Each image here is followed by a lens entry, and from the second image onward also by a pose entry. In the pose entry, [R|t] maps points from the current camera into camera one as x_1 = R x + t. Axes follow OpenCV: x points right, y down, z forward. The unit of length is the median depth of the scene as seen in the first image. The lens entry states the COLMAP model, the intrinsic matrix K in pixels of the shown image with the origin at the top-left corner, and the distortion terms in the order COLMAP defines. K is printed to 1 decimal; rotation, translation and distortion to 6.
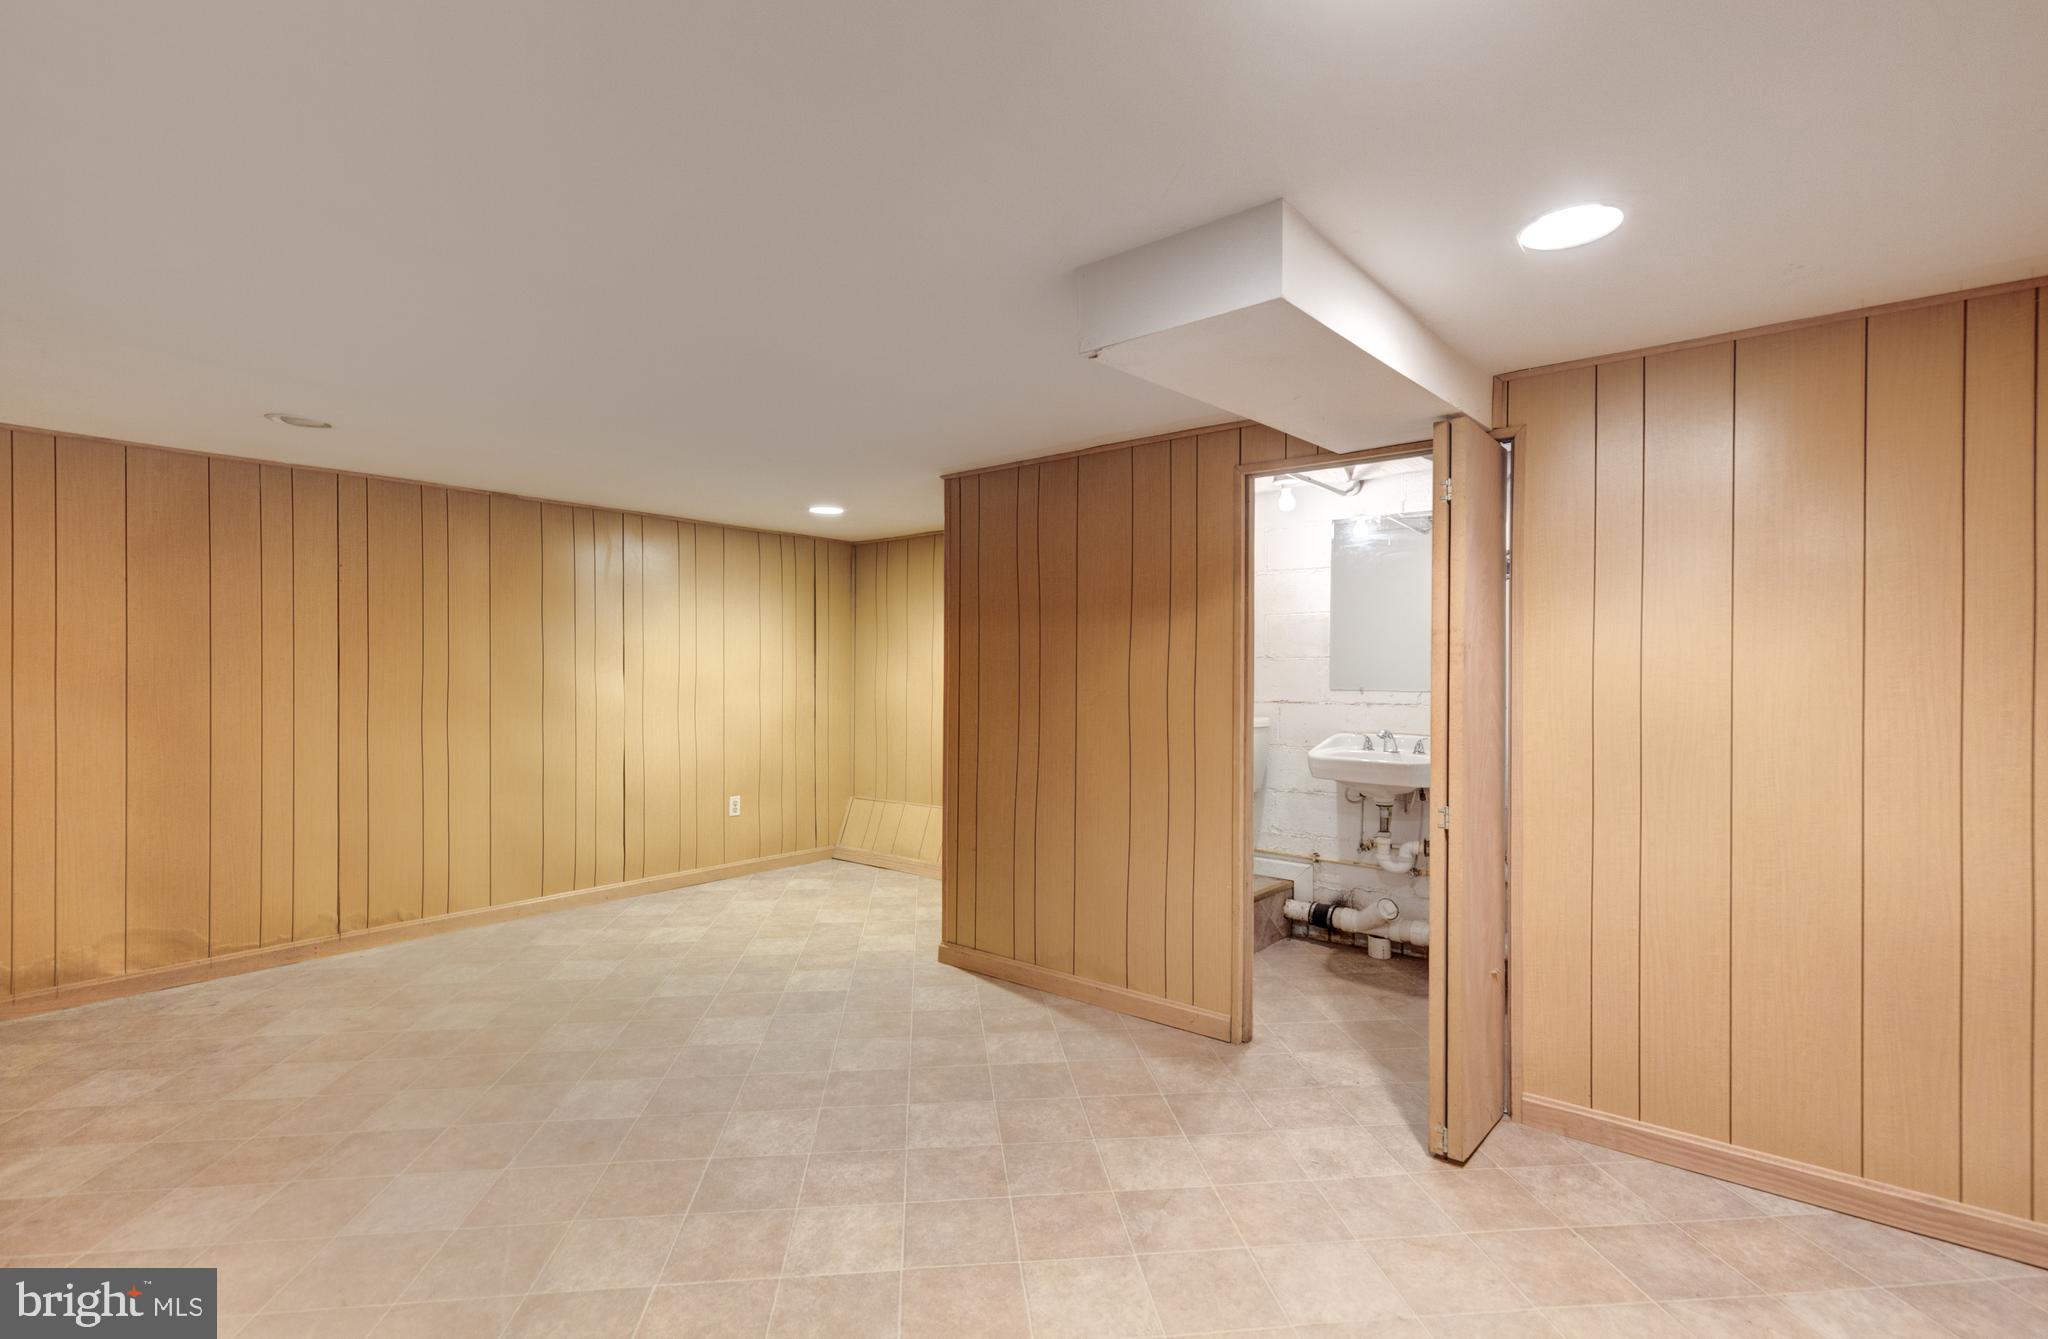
lens RADIAL K [[1150.4, 0, 1023.2], [0, 1150.4, 677.5], [0, 0, 1]] dist [0.003021, -0.000789]
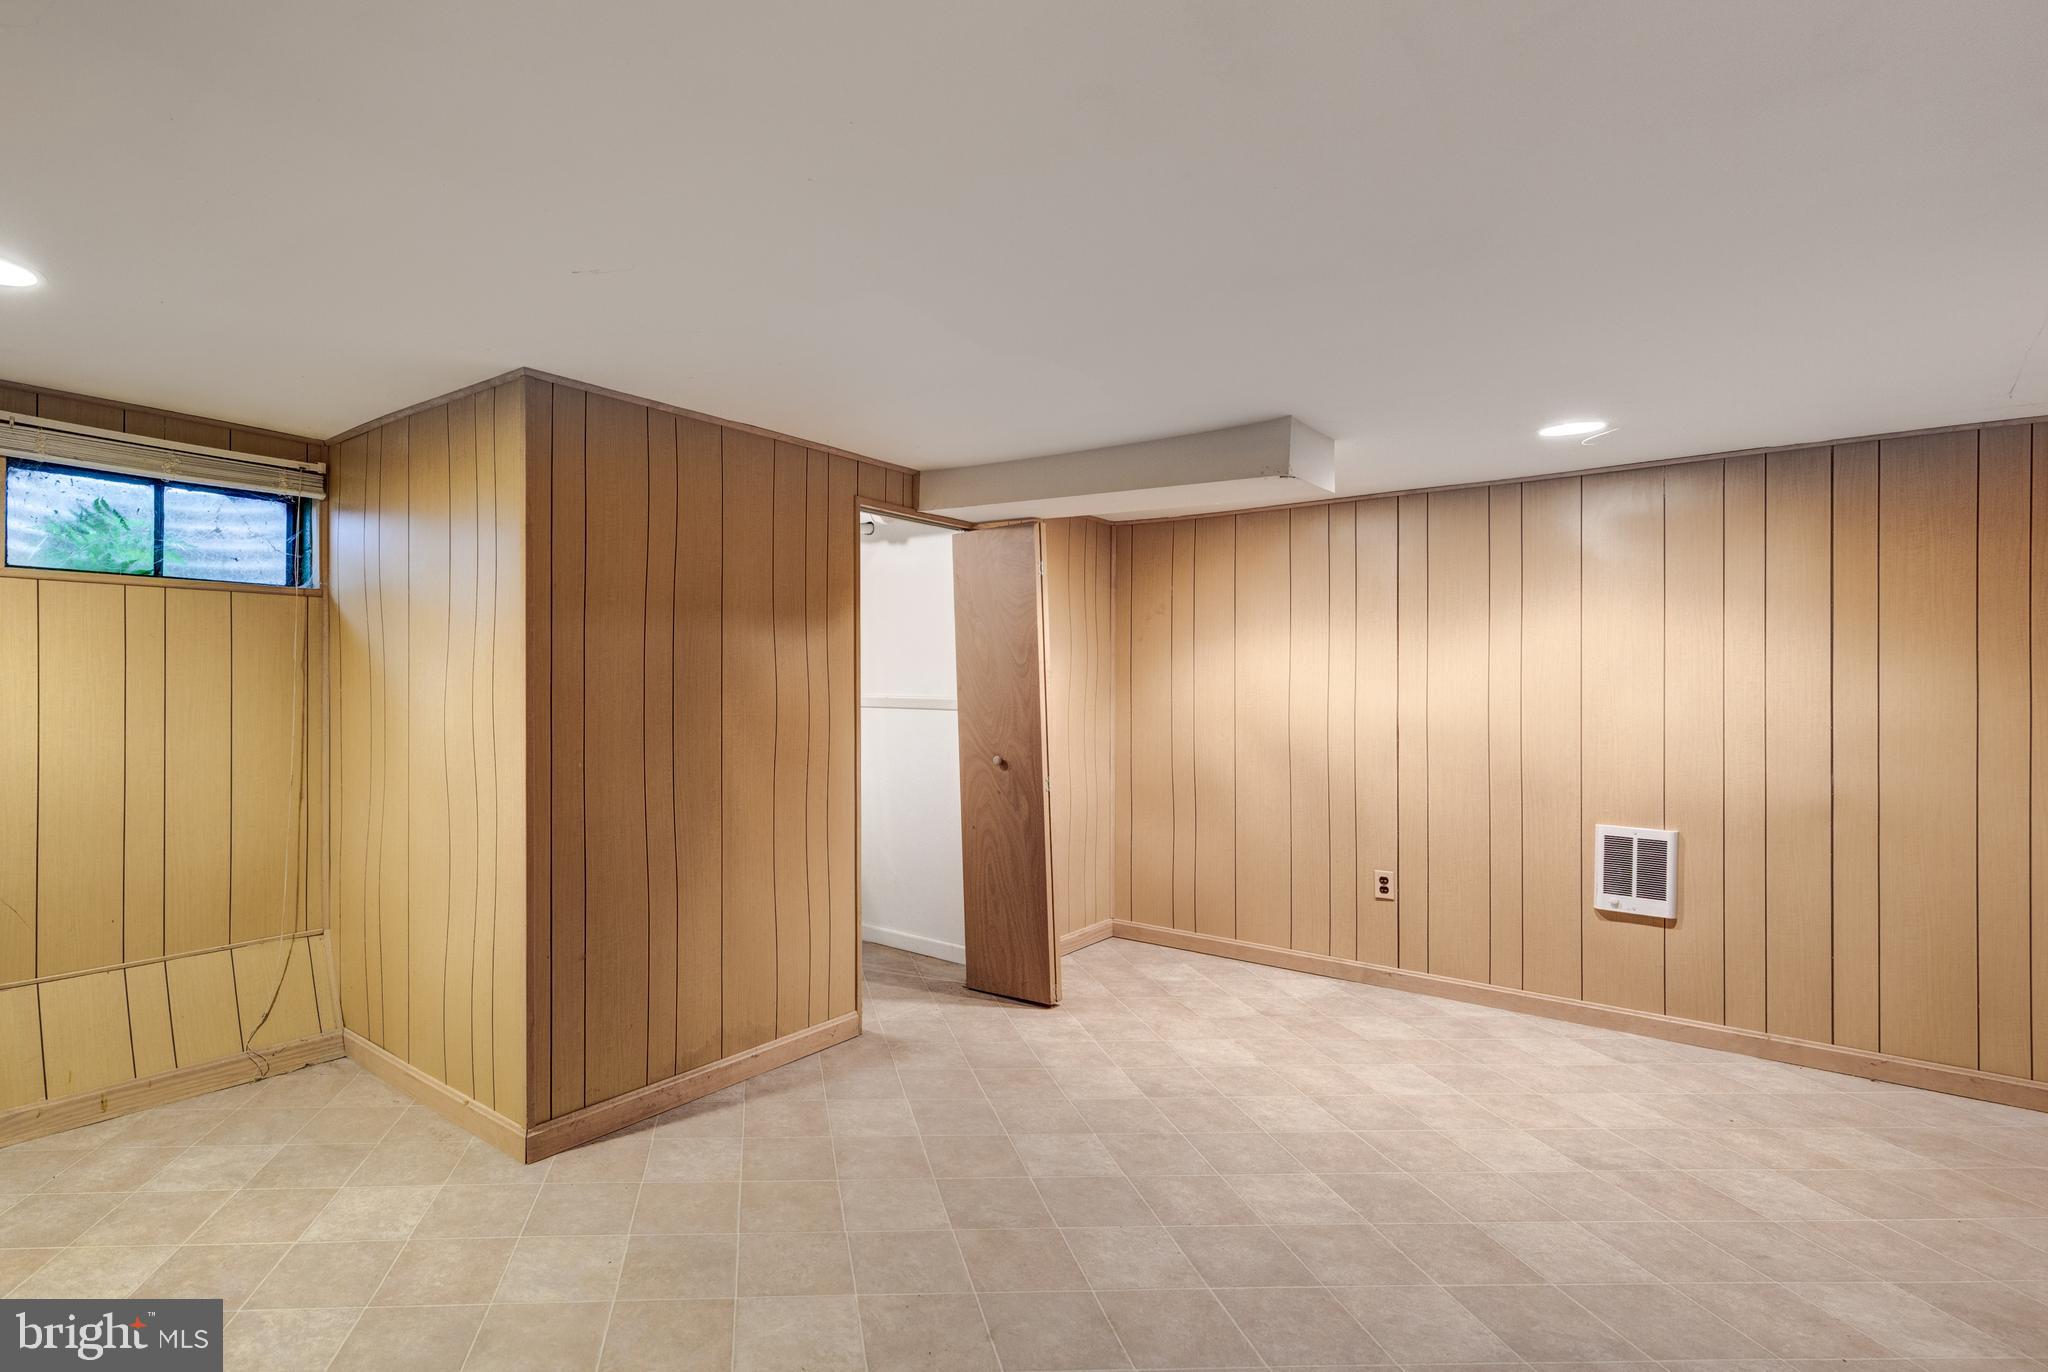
lens RADIAL K [[1005.7, 0, 1018.1], [0, 1005.7, 683.7], [0, 0, 1]] dist [0.001336, -0.000775]
pose [[-0.120780, -0.003664, 0.992673, -0.924427], [0.002541, 0.999989, 0.004000, -0.014114], [-0.992676, 0.003005, -0.120769, 1.172722]]
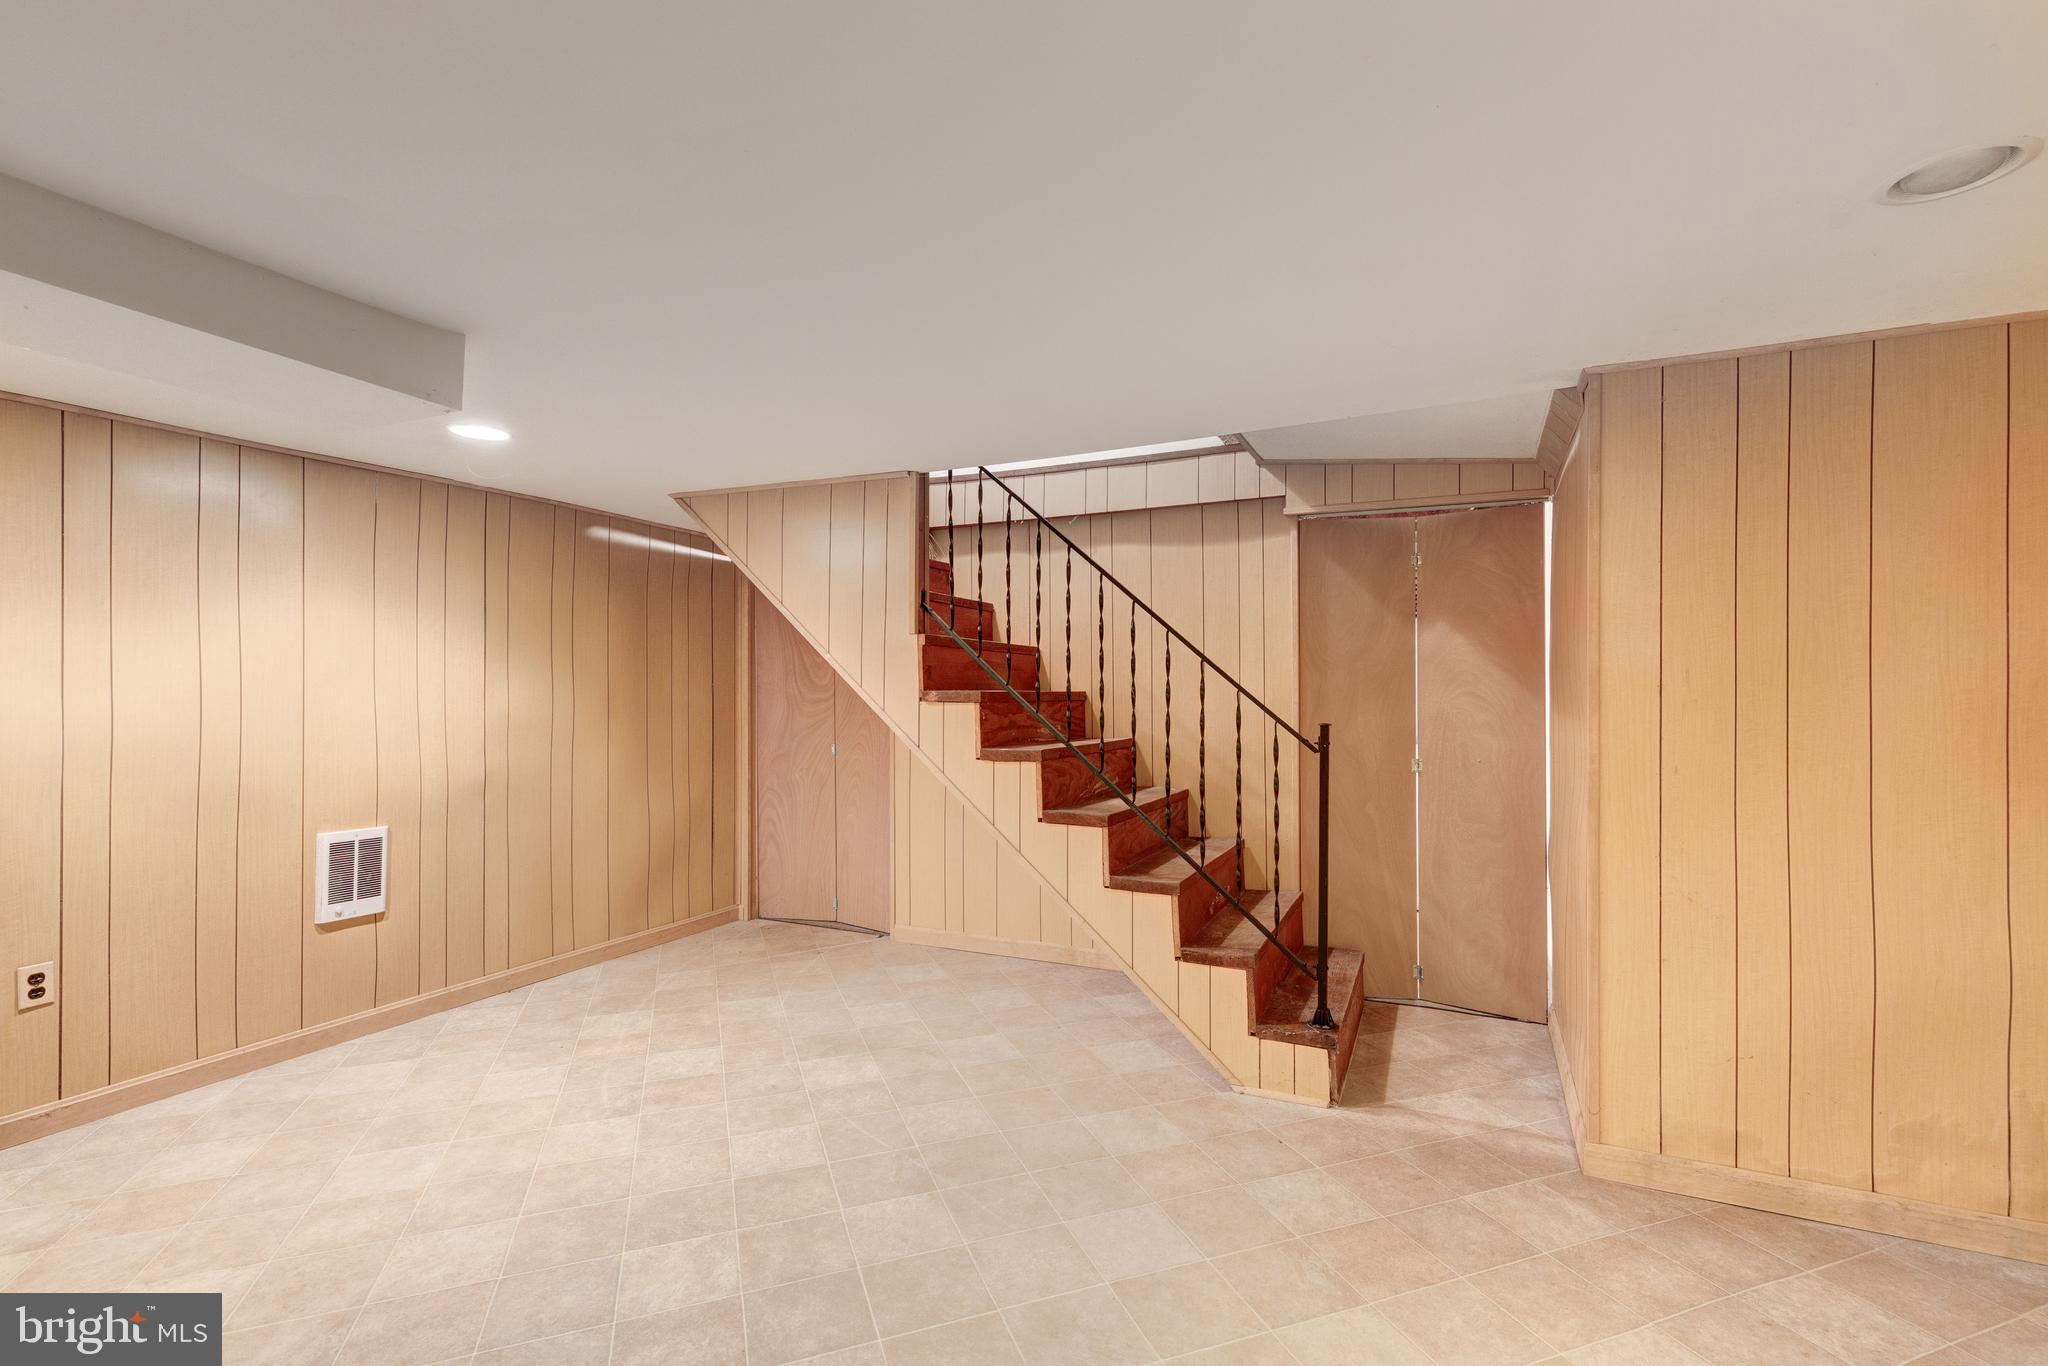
lens RADIAL K [[890.8, 0, 958.2], [0, 890.8, 674.8], [0, 0, 1]] dist [-0.001340, 0.000058]
pose [[-0.976894, -0.006917, -0.213613, -0.186517], [-0.006171, 0.999972, -0.004159, -0.018982], [0.213636, -0.002745, -0.976909, 1.525872]]
